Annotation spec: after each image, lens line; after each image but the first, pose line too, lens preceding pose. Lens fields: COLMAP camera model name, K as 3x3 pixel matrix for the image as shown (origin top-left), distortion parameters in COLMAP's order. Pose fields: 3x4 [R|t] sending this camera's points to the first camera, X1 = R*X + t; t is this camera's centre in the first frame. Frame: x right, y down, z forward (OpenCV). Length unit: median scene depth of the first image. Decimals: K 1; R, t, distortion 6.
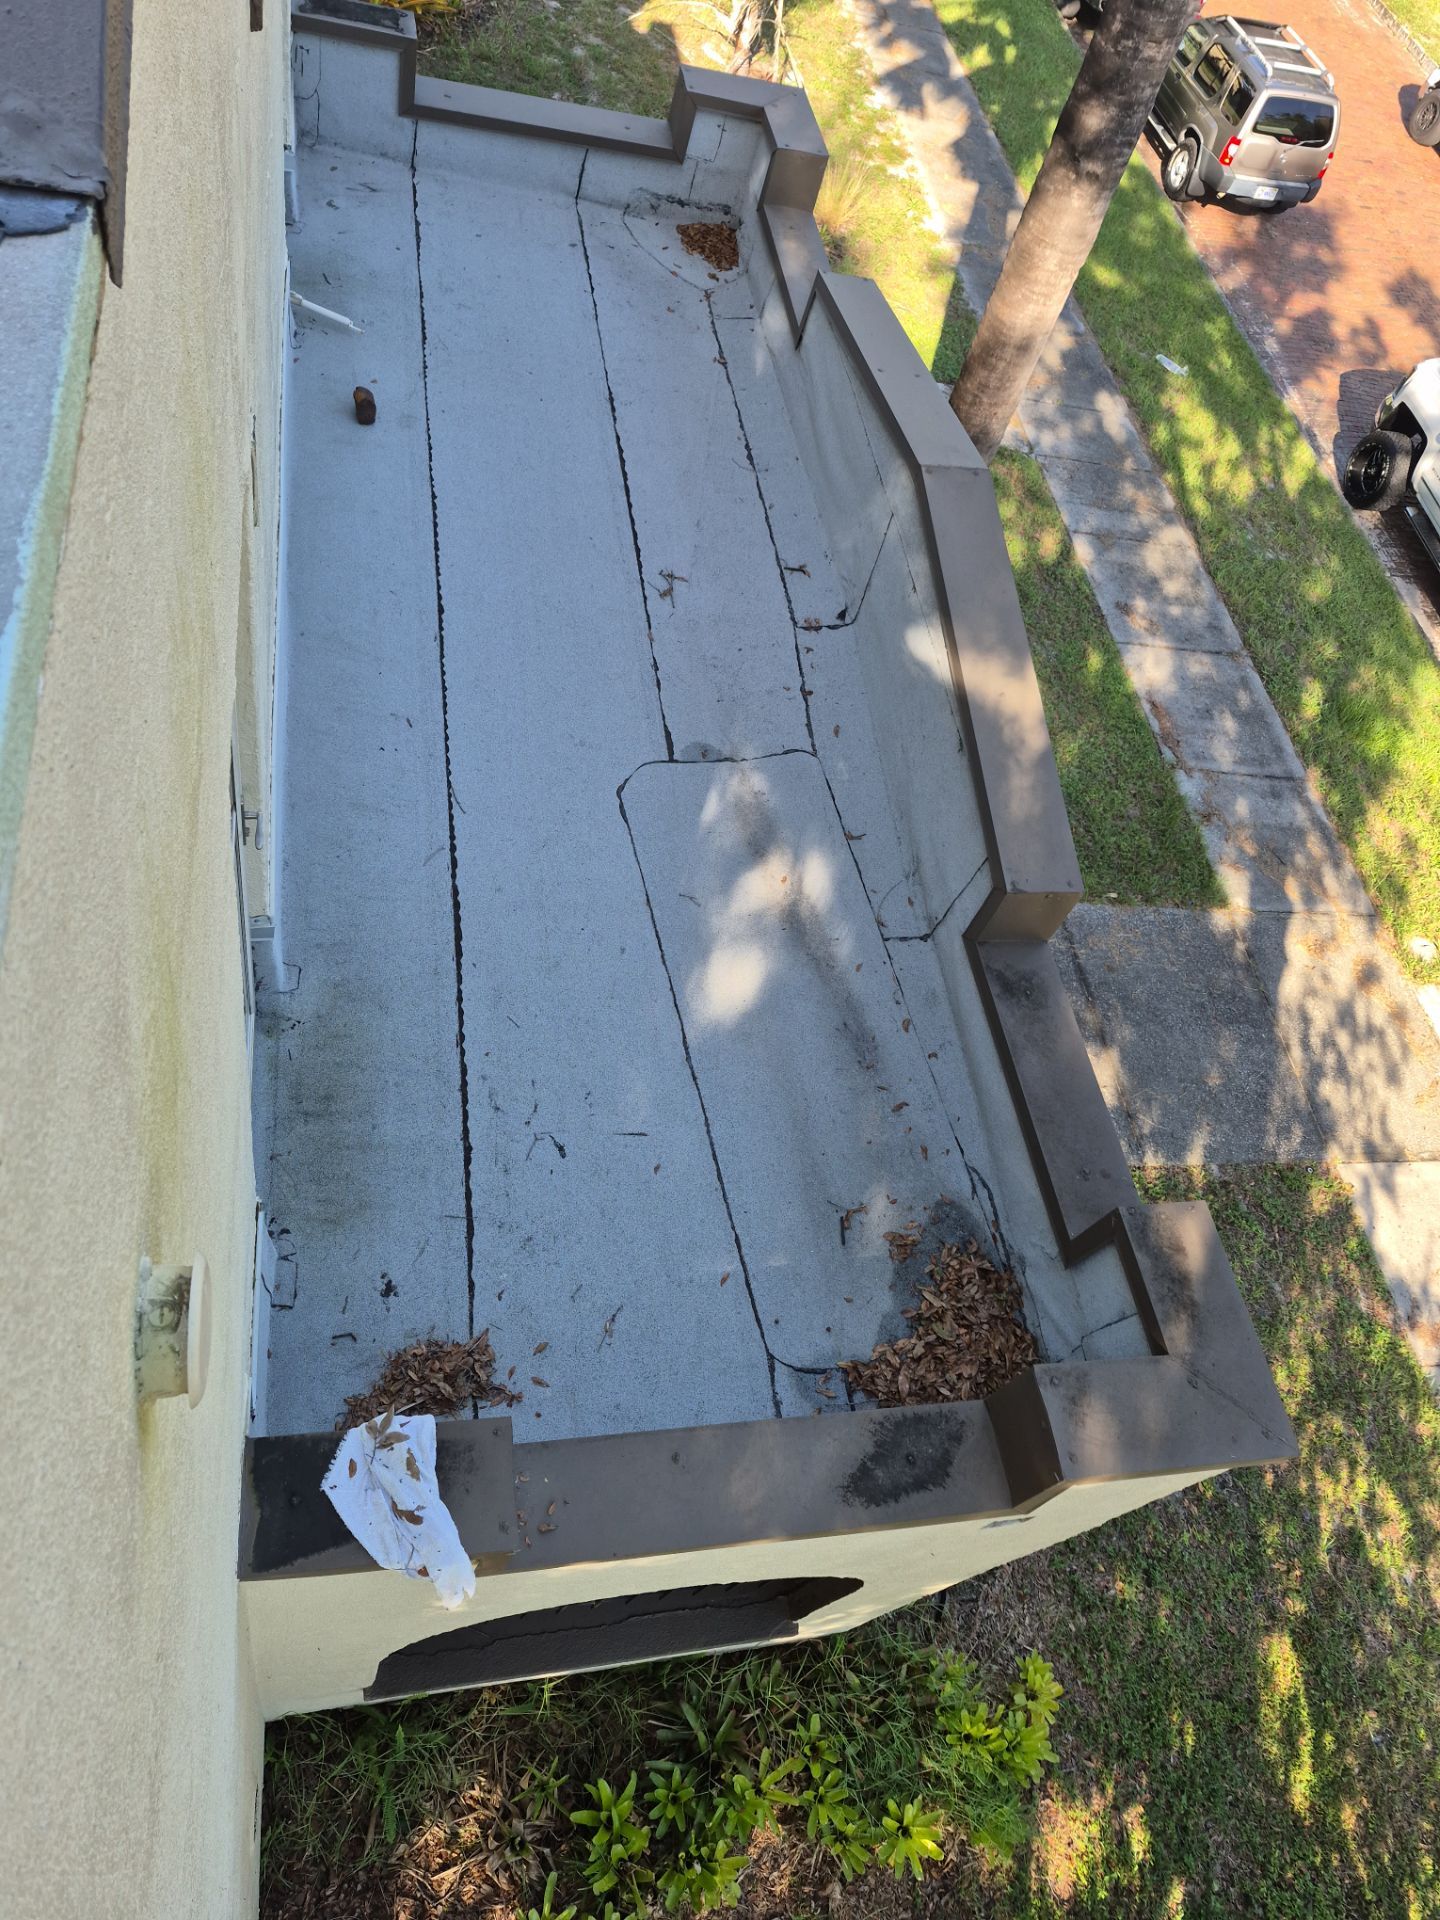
lens RADIAL K [[1388.3, 0, 719.1], [0, 1388.3, 987.2], [0, 0, 1]] dist [0.123087, -0.168141]
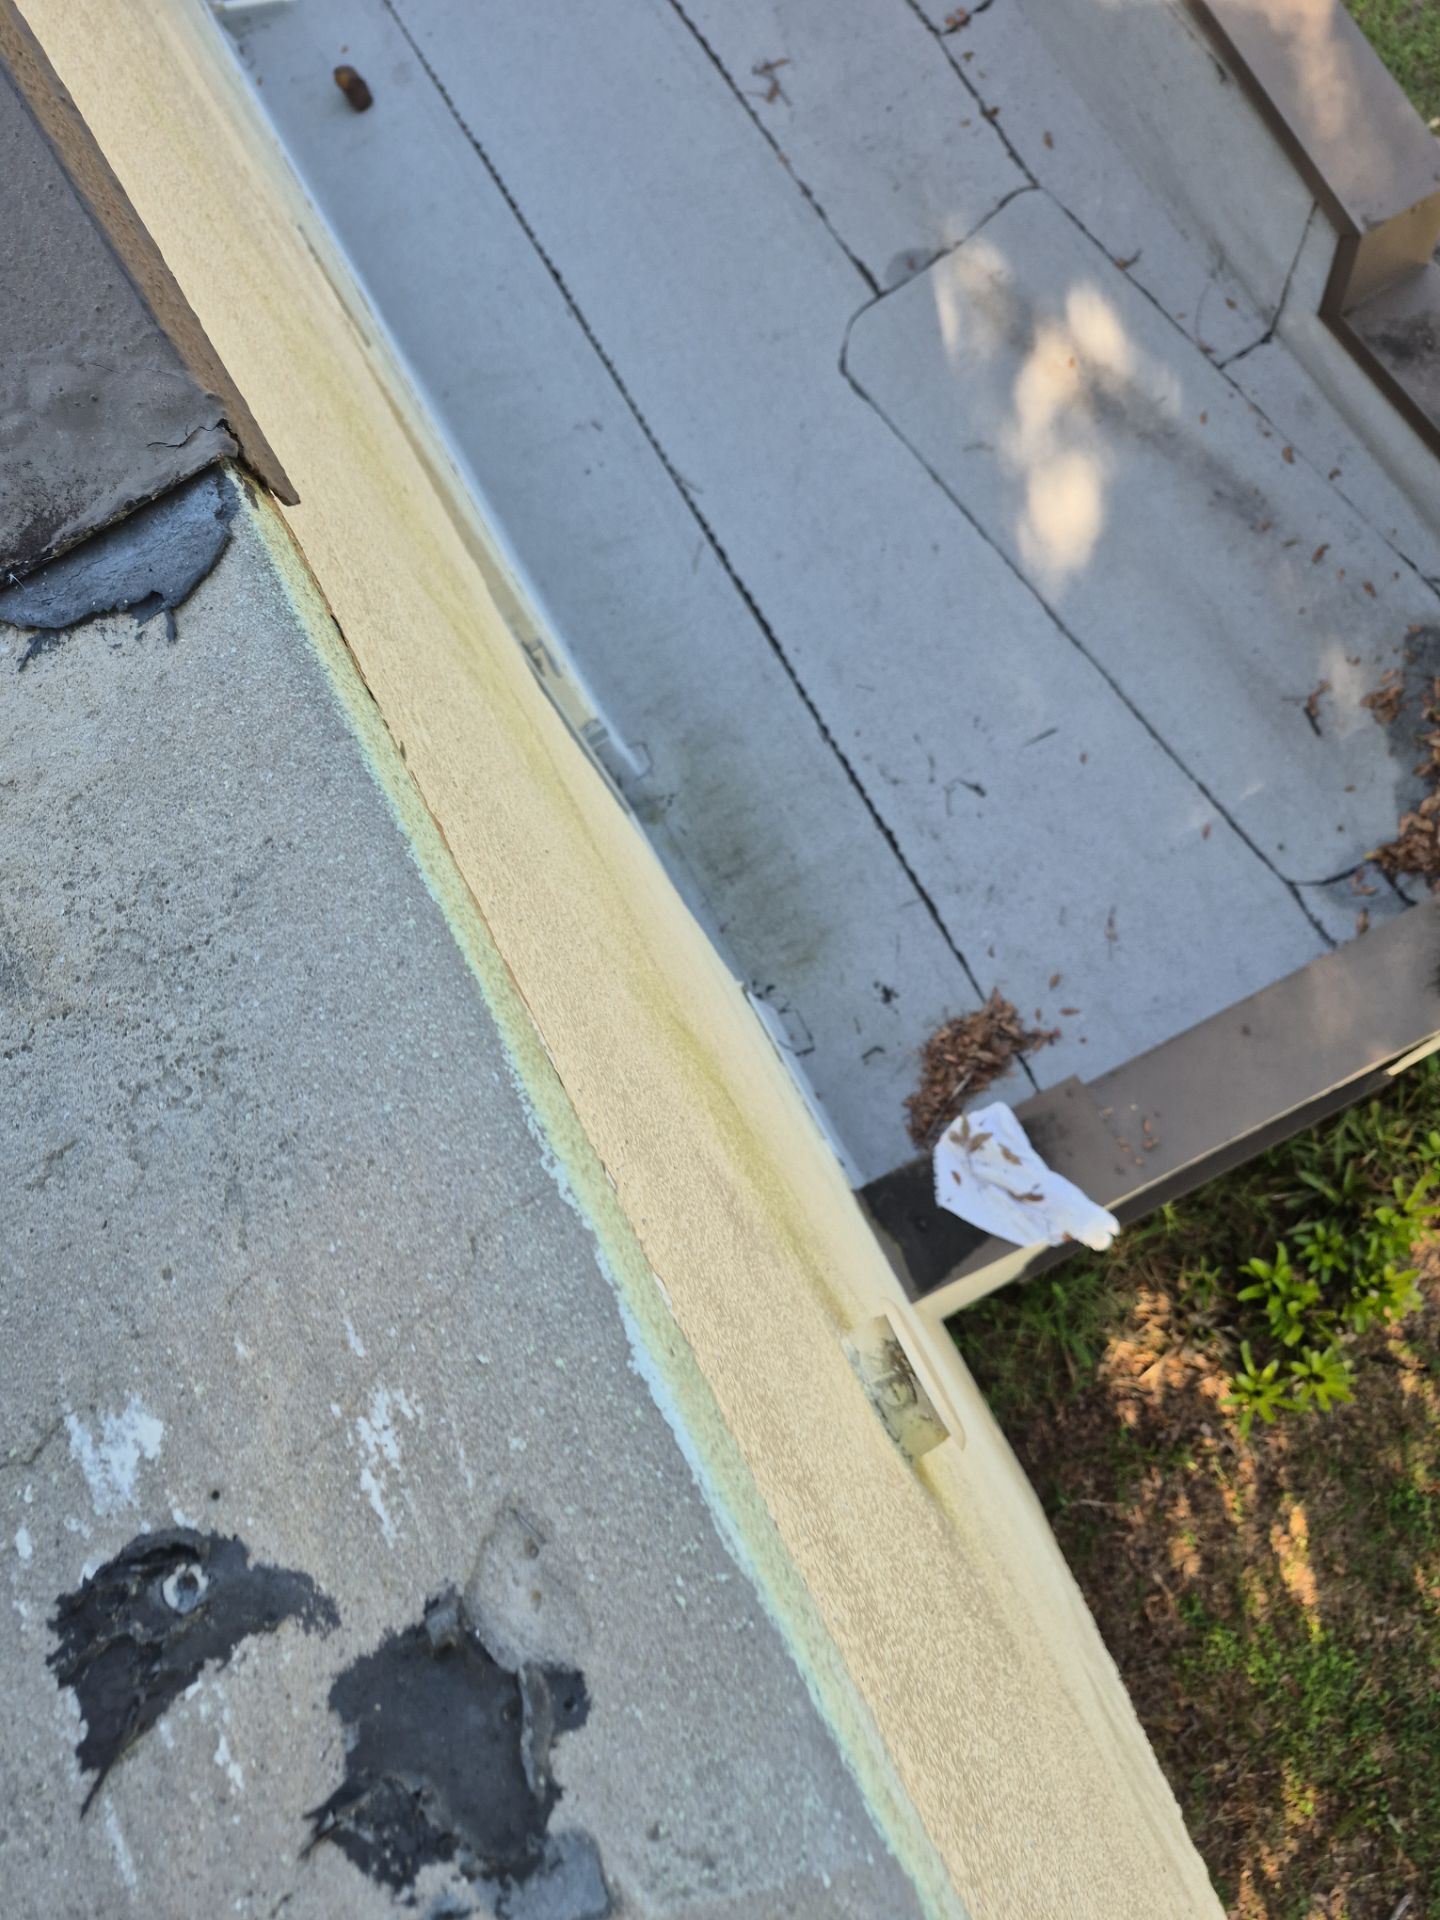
lens RADIAL K [[1322.9, 0, 694.4], [0, 1322.9, 953.6], [0, 0, 1]] dist [0.040319, -0.056814]
pose [[0.863584, -0.403859, -0.301864, -0.050738], [0.485911, 0.826422, 0.284458, -0.125185], [0.134586, -0.392332, 0.909924, 0.119462]]
